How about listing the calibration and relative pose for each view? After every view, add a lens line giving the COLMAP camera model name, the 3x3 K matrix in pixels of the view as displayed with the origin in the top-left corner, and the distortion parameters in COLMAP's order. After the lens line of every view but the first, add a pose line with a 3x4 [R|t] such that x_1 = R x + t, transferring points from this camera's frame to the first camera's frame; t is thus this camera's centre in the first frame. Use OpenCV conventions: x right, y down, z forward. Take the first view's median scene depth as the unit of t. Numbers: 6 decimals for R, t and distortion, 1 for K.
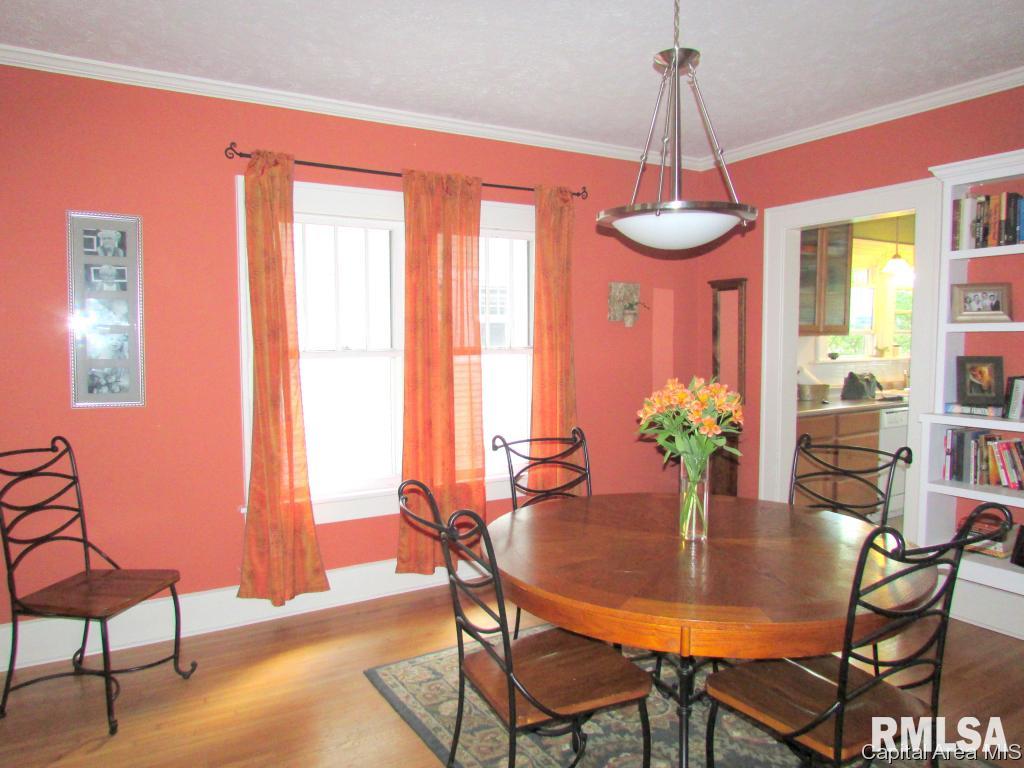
lens RADIAL K [[732.1, 0, 507.0], [0, 732.1, 387.0], [0, 0, 1]] dist [-0.041996, 0.017156]
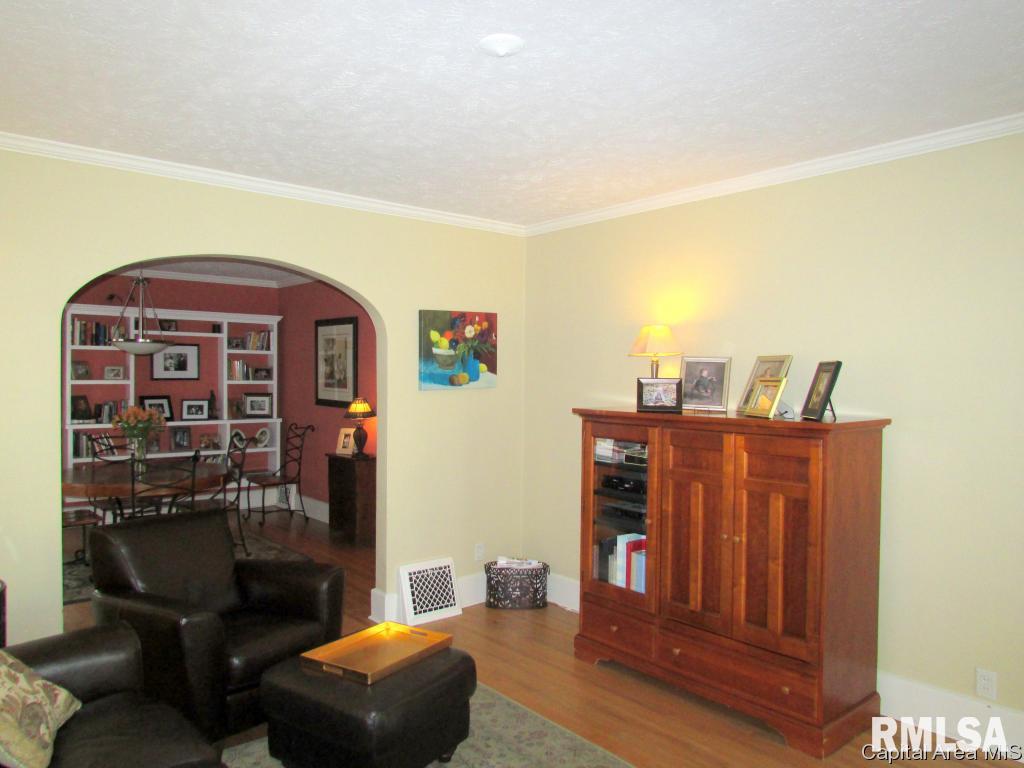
lens RADIAL K [[732.1, 0, 512.6], [0, 732.1, 386.4], [0, 0, 1]] dist [-0.041996, 0.017156]
pose [[-0.139027, -0.005834, 0.990271, -1.582977], [0.058378, 0.998195, 0.014077, -0.024850], [-0.988566, 0.059767, -0.138435, 0.035787]]
